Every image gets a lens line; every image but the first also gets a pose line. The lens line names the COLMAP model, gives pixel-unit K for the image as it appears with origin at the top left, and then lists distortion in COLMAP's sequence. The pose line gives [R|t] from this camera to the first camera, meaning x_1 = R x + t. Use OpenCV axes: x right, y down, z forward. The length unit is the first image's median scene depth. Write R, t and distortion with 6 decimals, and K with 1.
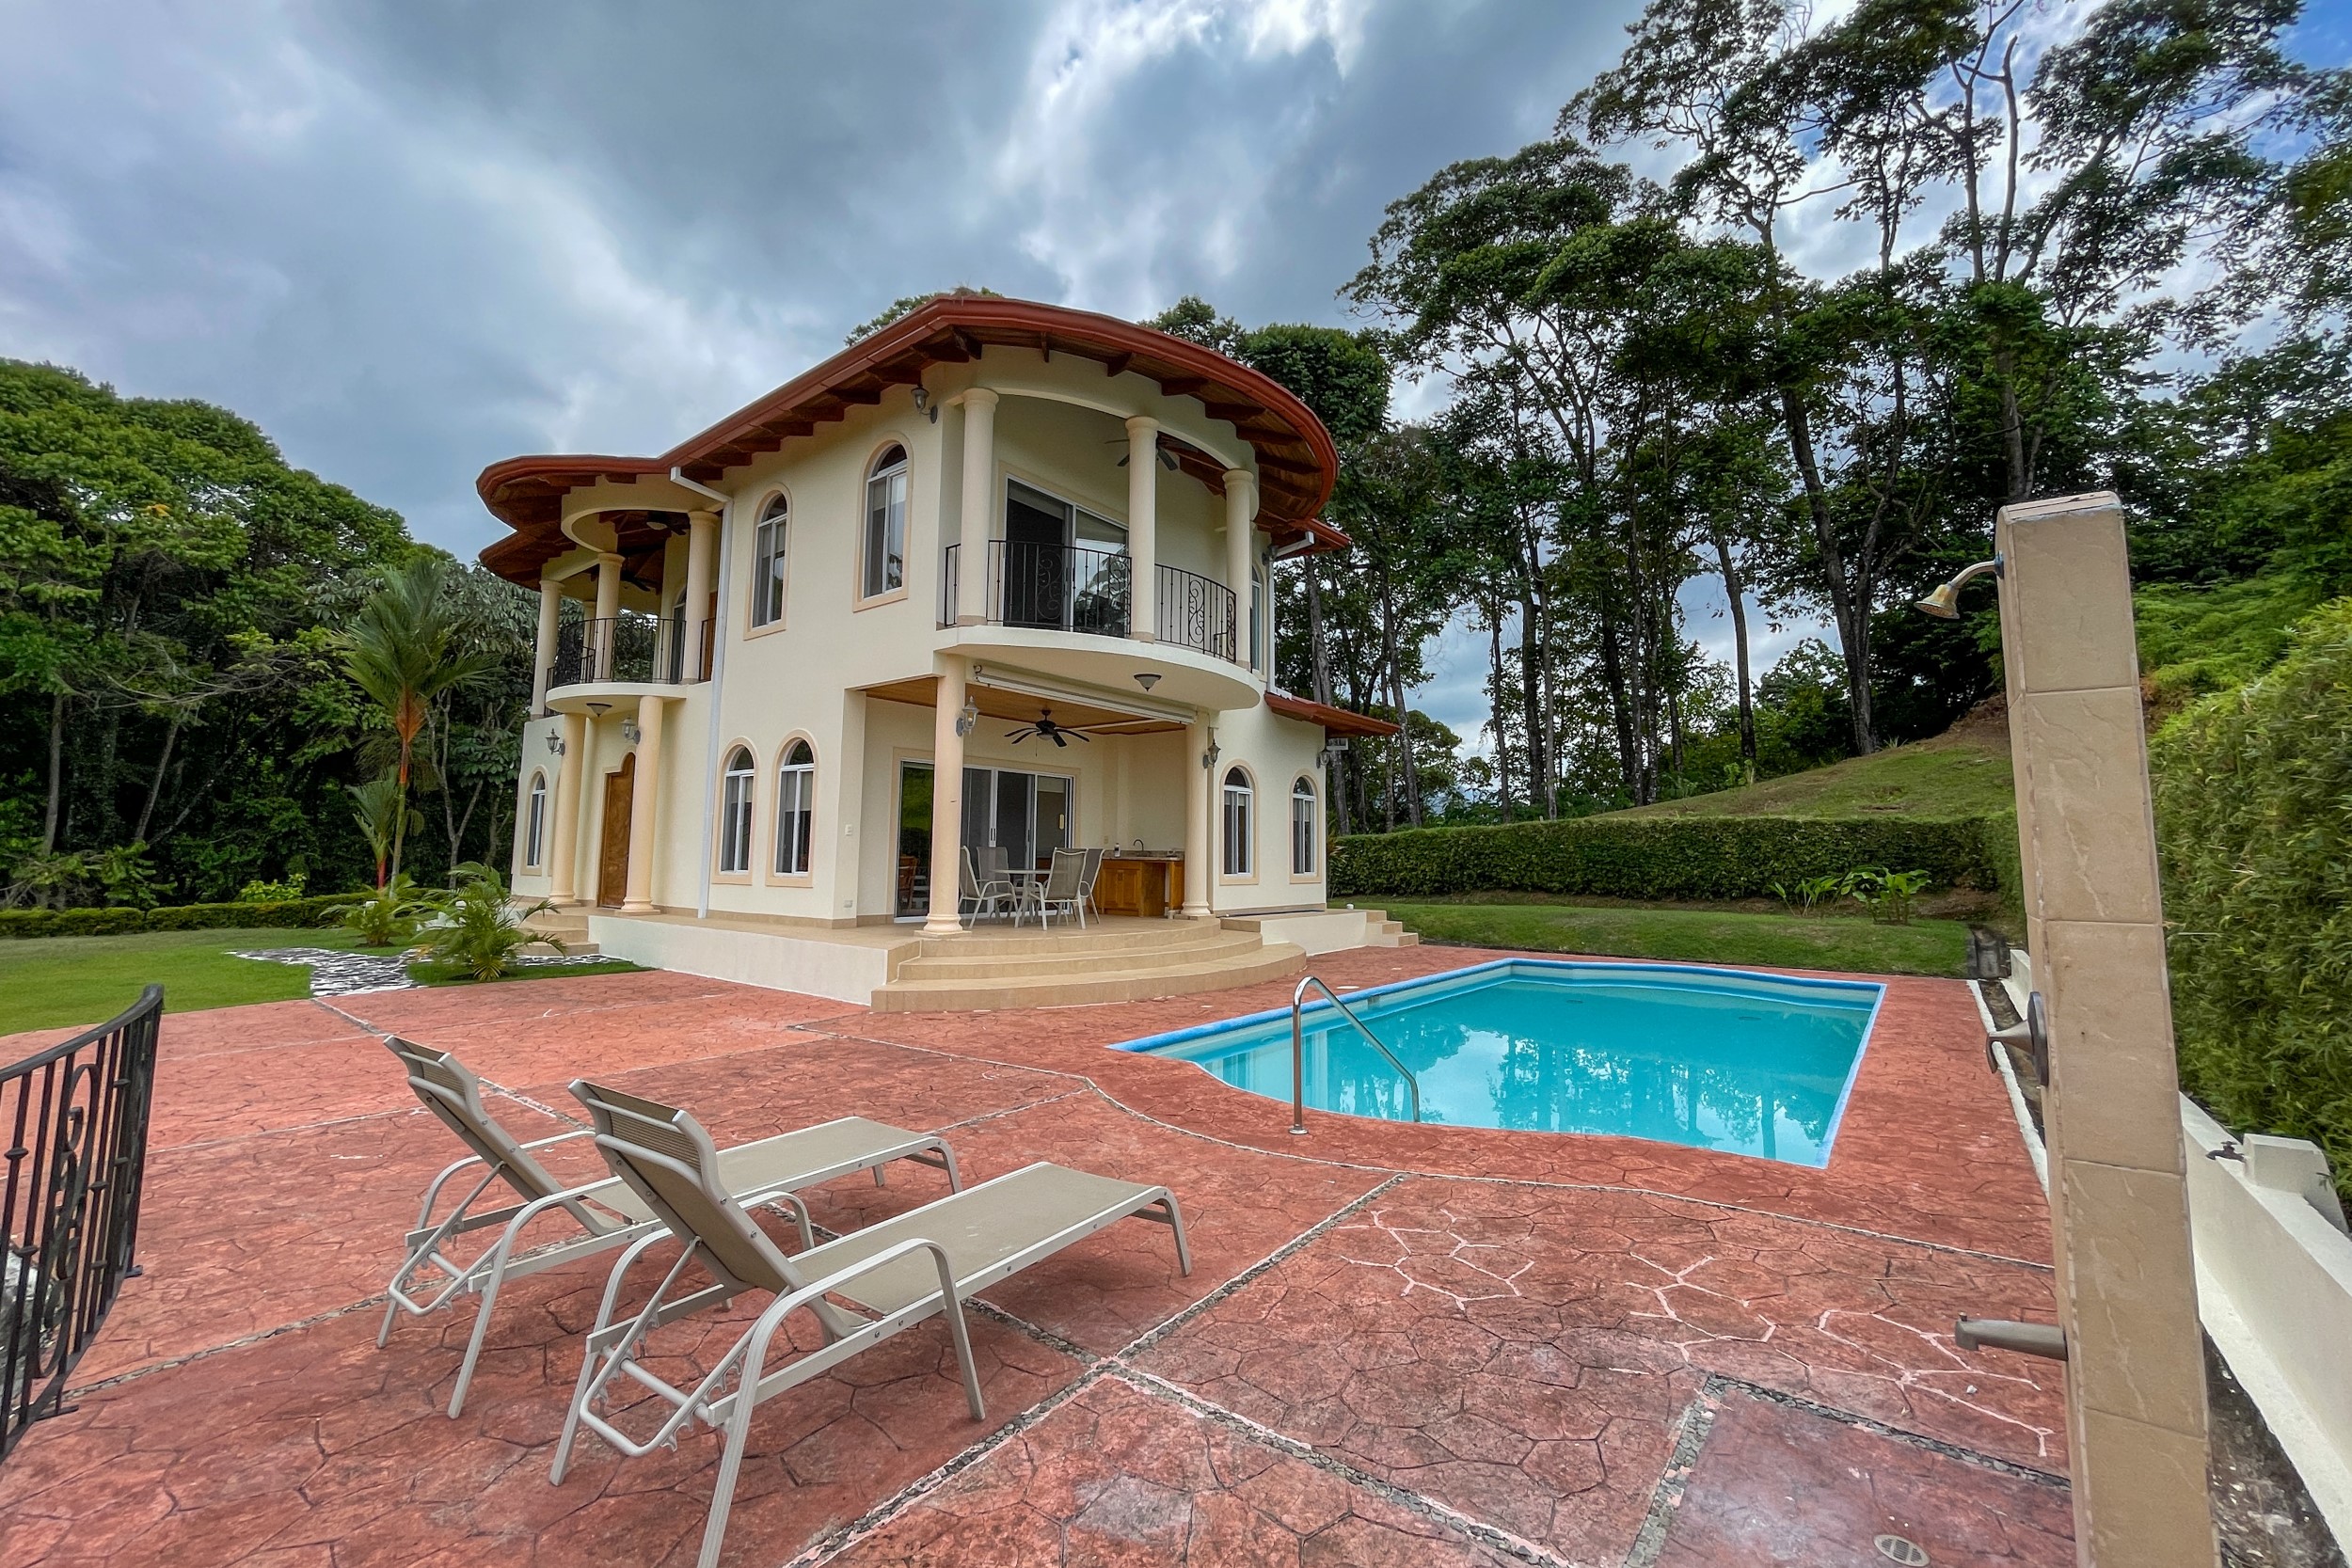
lens RADIAL K [[974.3, 0, 1175.5], [0, 974.3, 742.8], [0, 0, 1]] dist [0.000728, -0.001243]
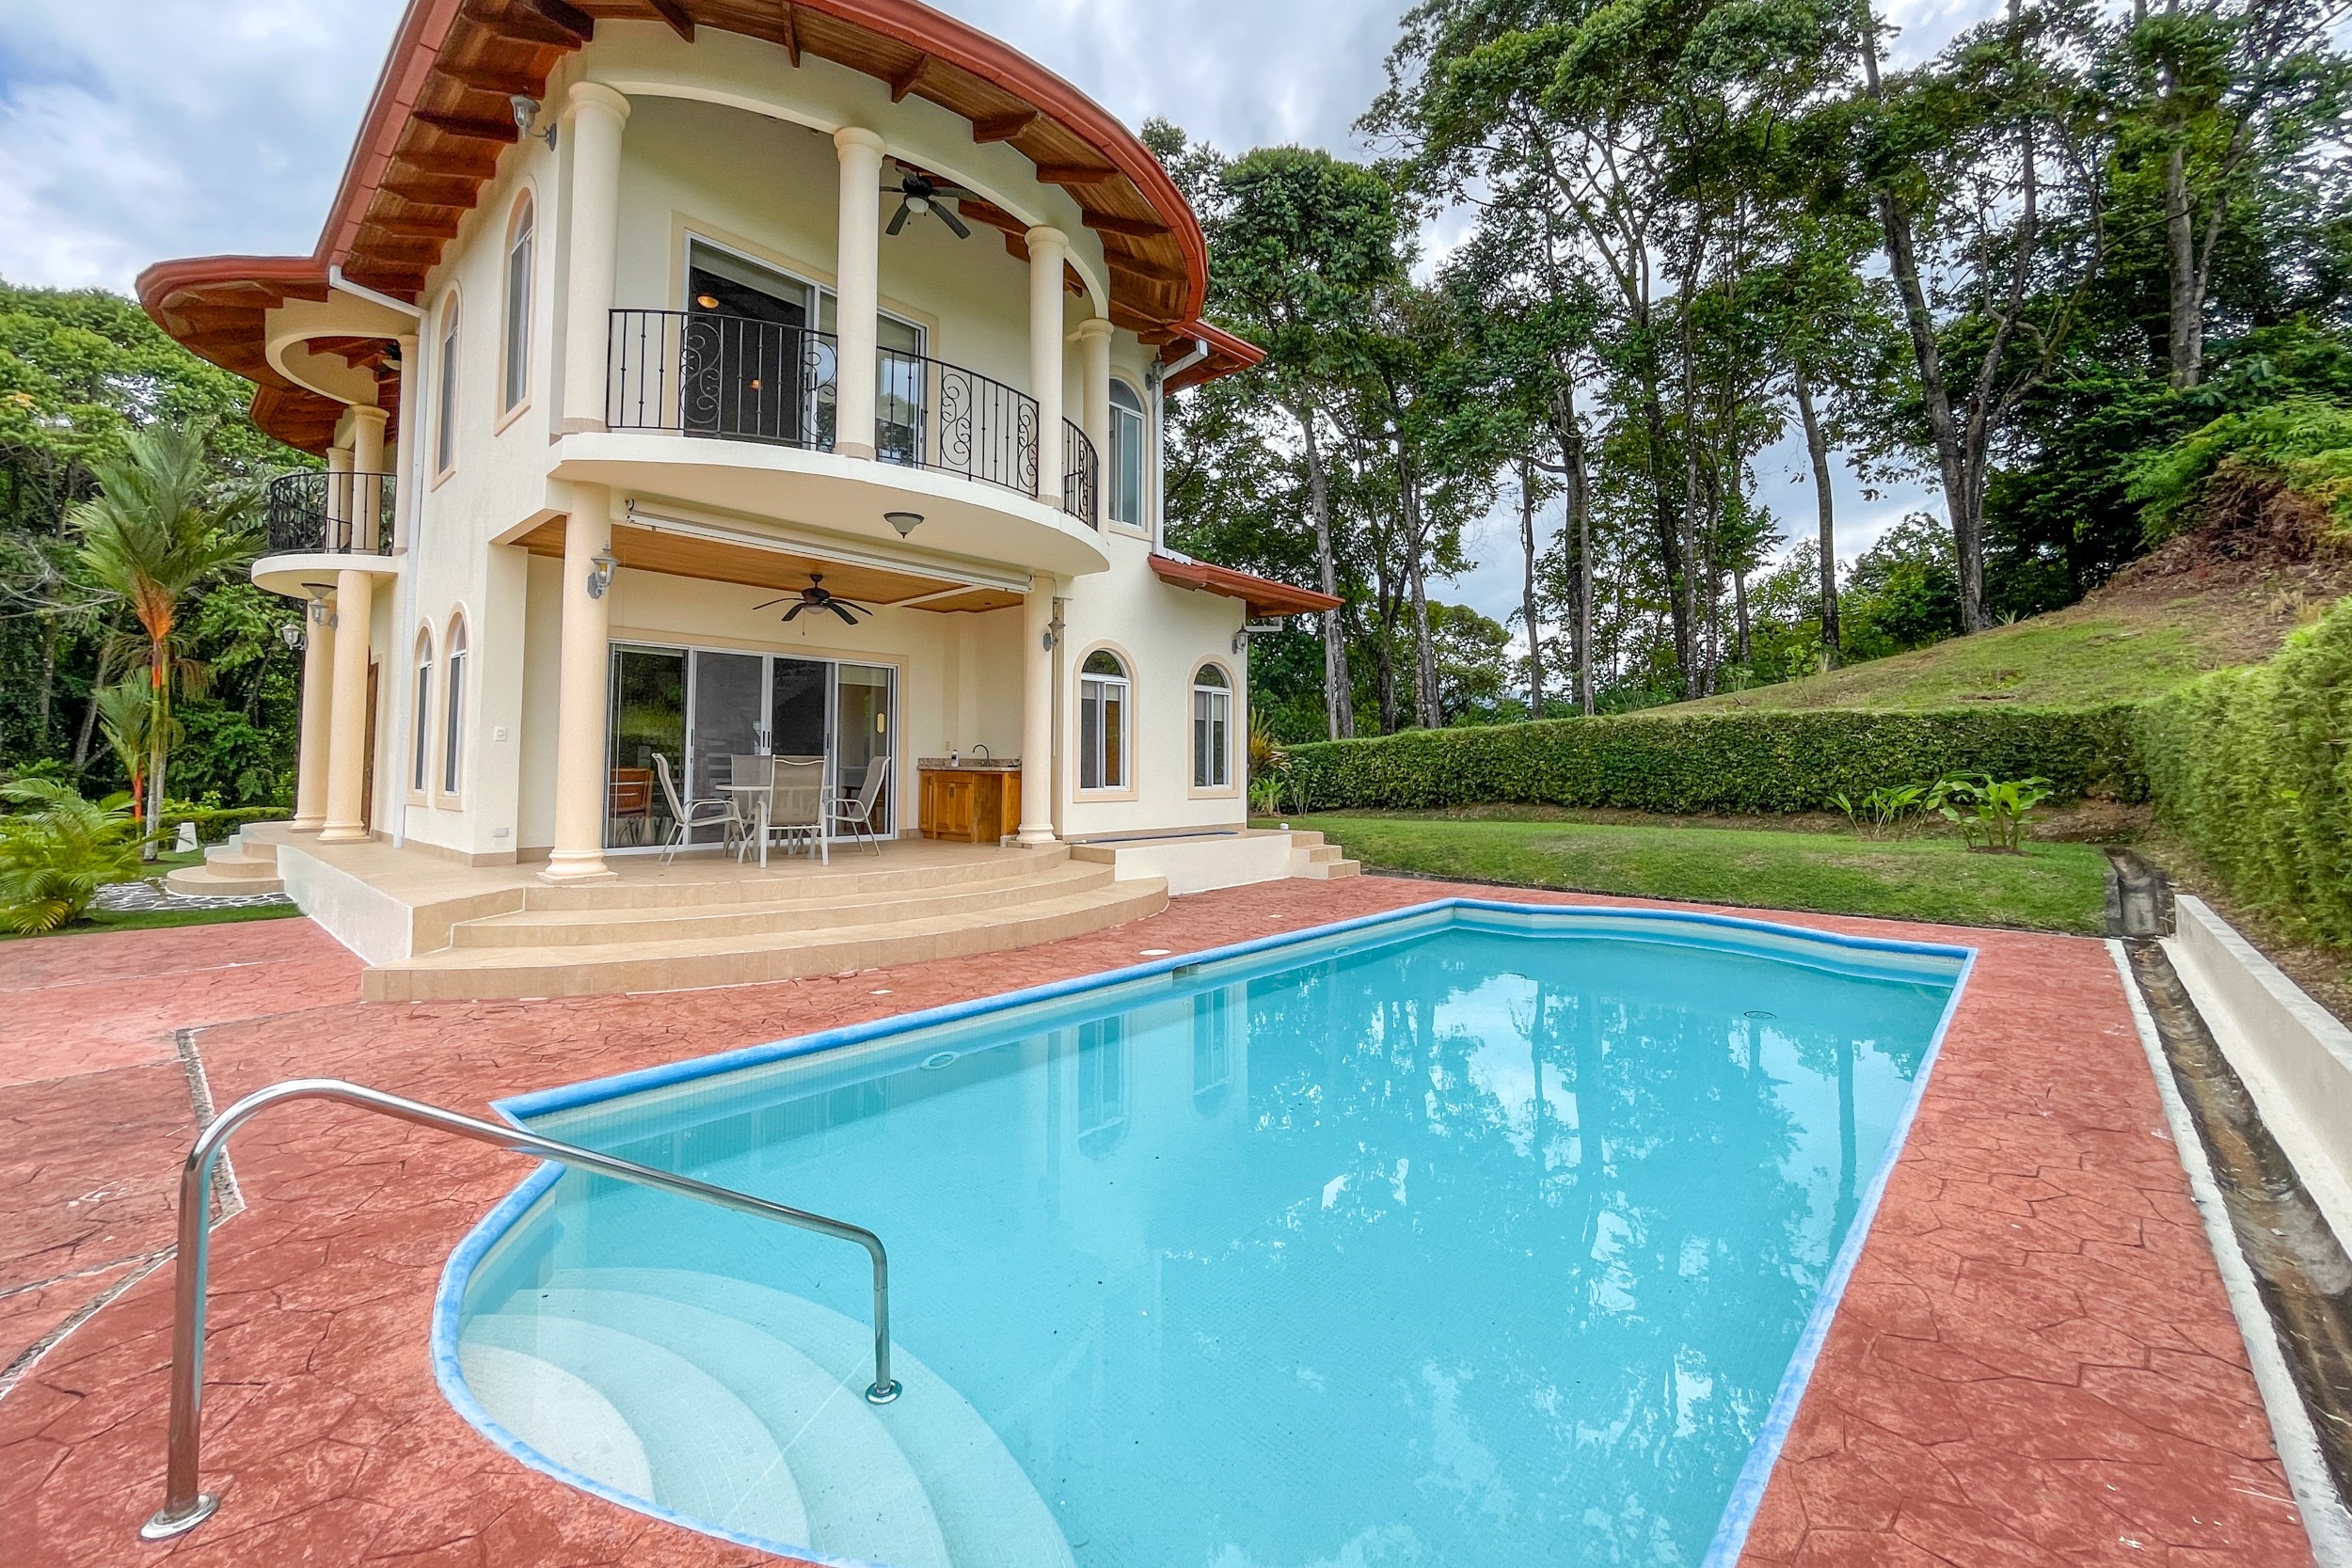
lens RADIAL K [[974.3, 0, 1178.4], [0, 974.3, 704.5], [0, 0, 1]] dist [0.000728, -0.001243]
pose [[0.997163, -0.012022, -0.074301, 0.154185], [0.015954, 0.998491, 0.052549, 0.024256], [0.073557, -0.053586, 0.995850, 0.199509]]
